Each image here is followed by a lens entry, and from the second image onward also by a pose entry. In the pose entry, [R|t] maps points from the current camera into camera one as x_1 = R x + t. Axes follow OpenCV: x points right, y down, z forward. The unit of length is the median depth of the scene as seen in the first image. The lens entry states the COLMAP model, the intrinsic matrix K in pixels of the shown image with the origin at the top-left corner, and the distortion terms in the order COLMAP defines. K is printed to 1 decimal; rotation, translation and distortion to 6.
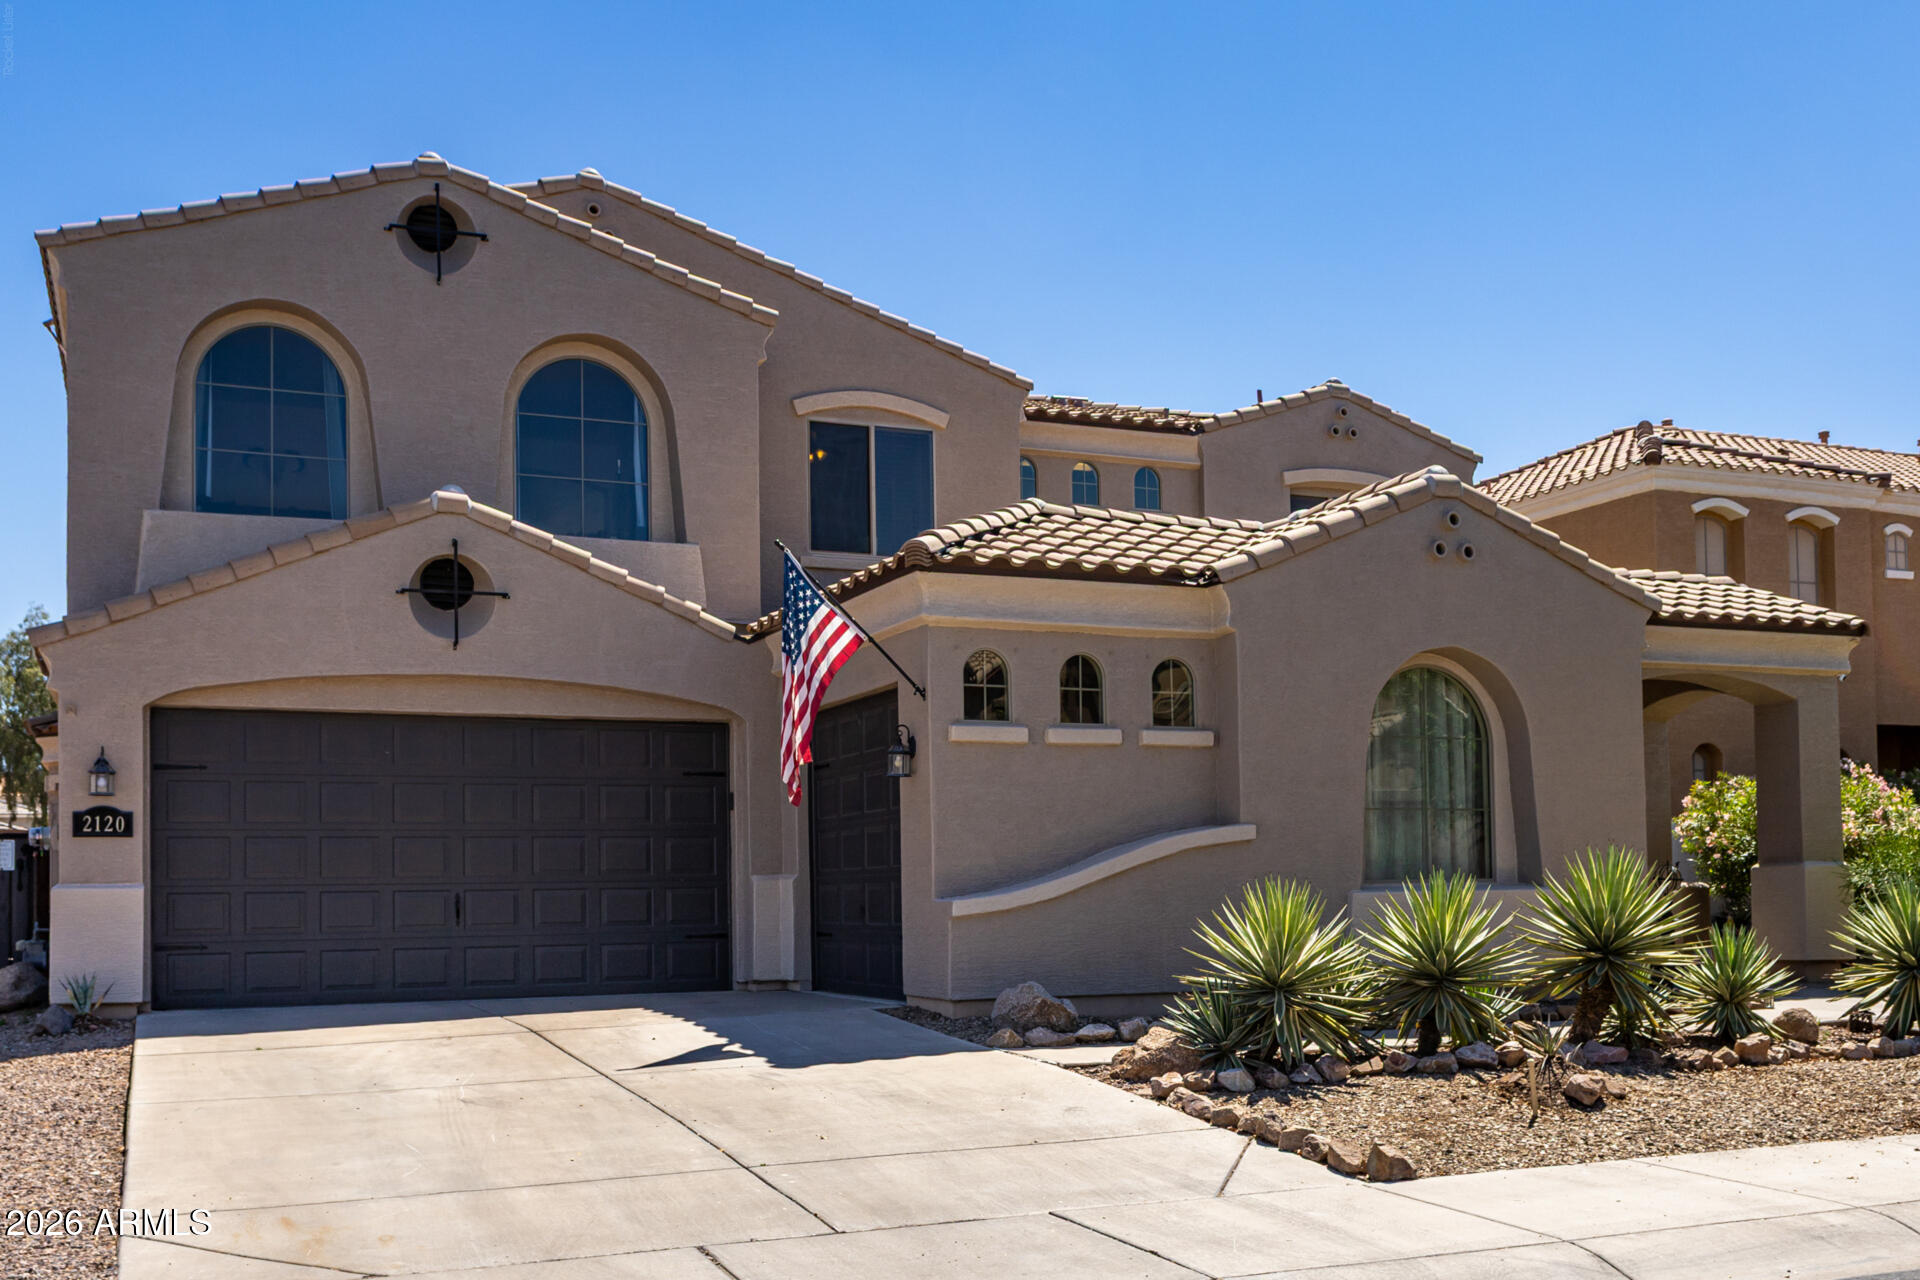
lens RADIAL K [[1310.7, 0, 957.8], [0, 1310.7, 623.7], [0, 0, 1]] dist [0.002255, -0.003245]
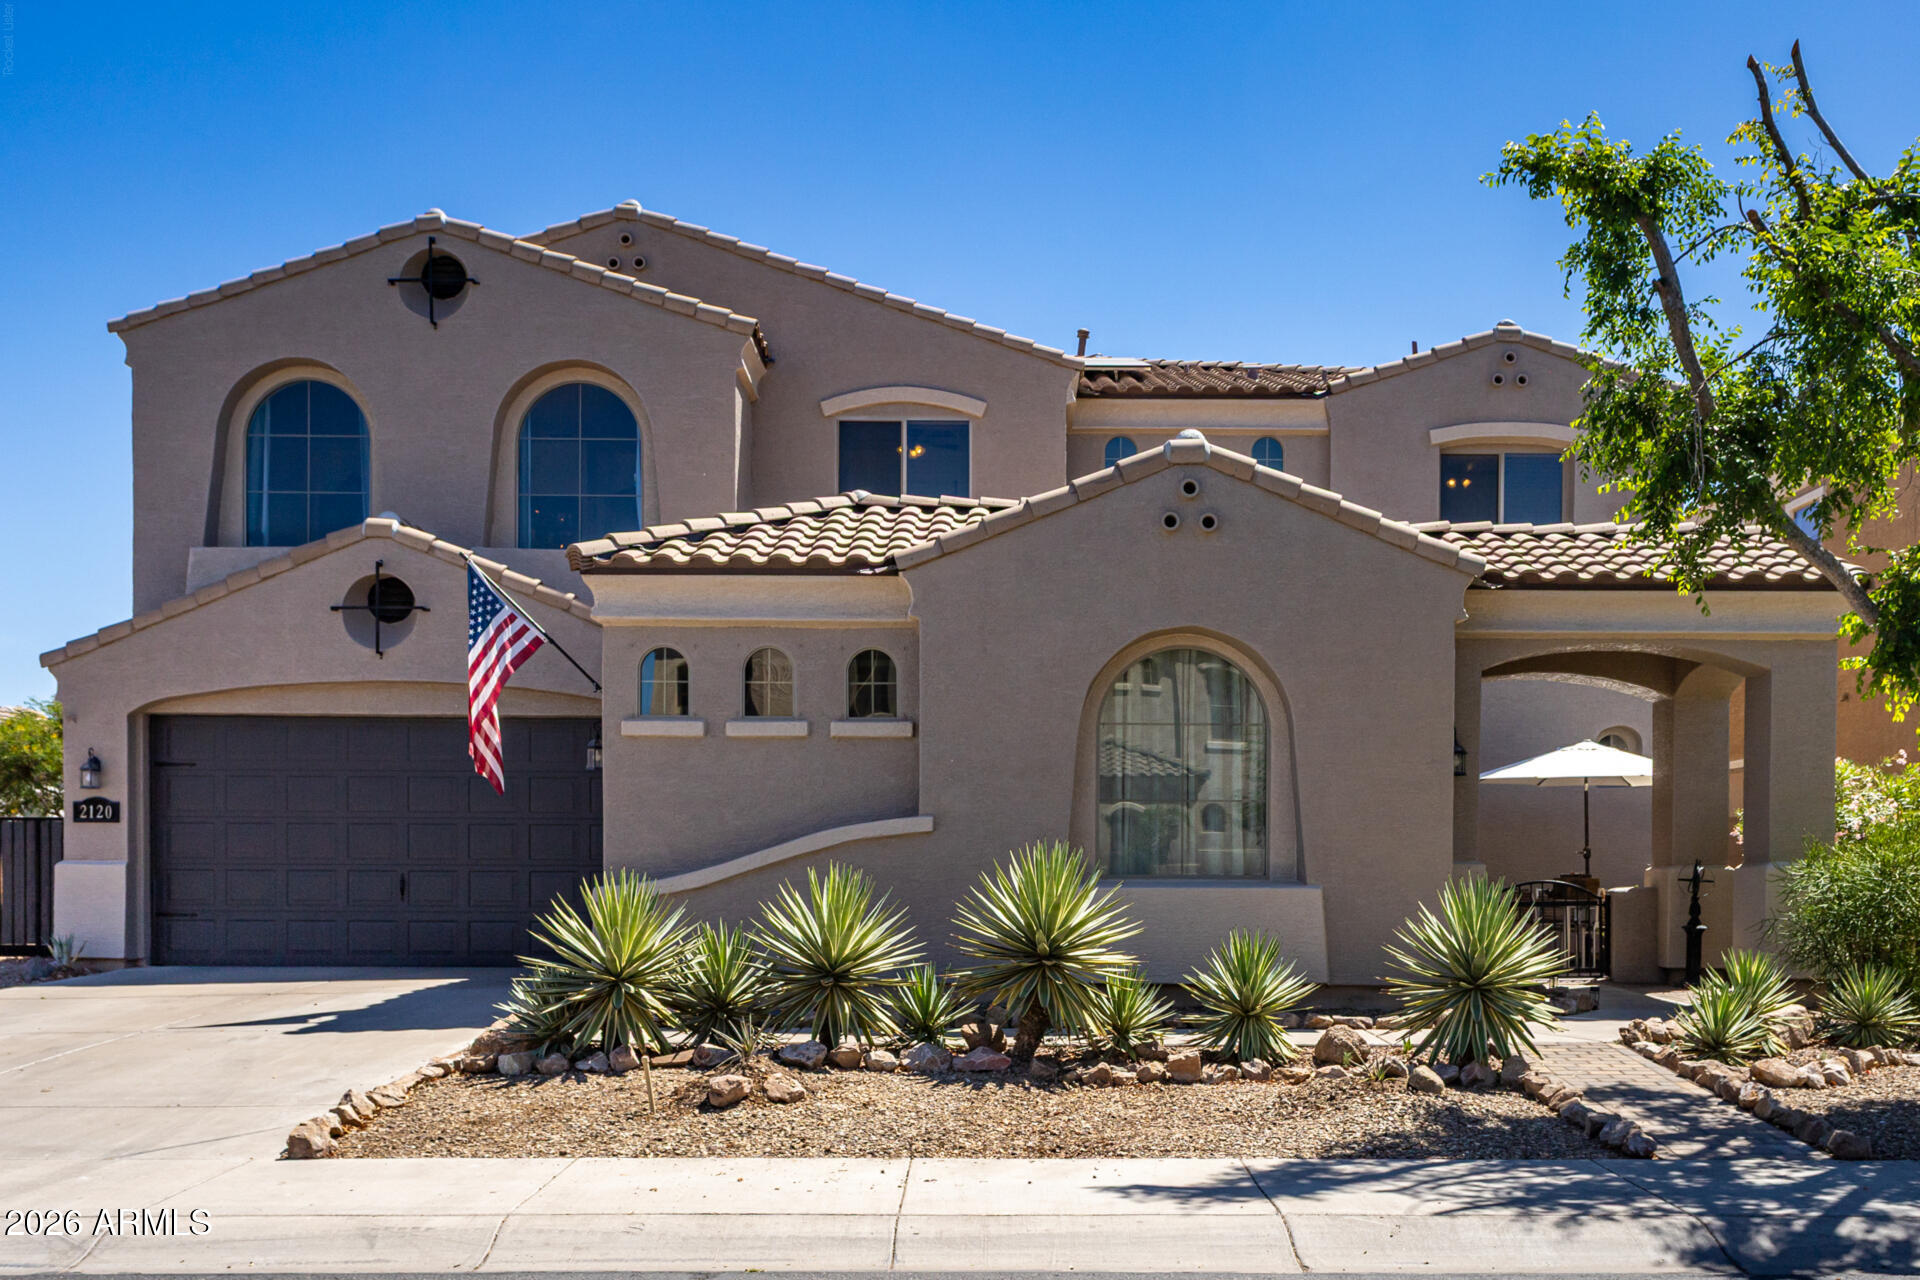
lens RADIAL K [[1310.7, 0, 957.4], [0, 1310.7, 659.0], [0, 0, 1]] dist [0.002255, -0.003245]
pose [[0.959579, -0.029477, -0.279892, 0.402804], [0.039658, 0.998739, 0.030782, 0.005114], [0.278632, -0.040637, 0.959538, 0.055426]]
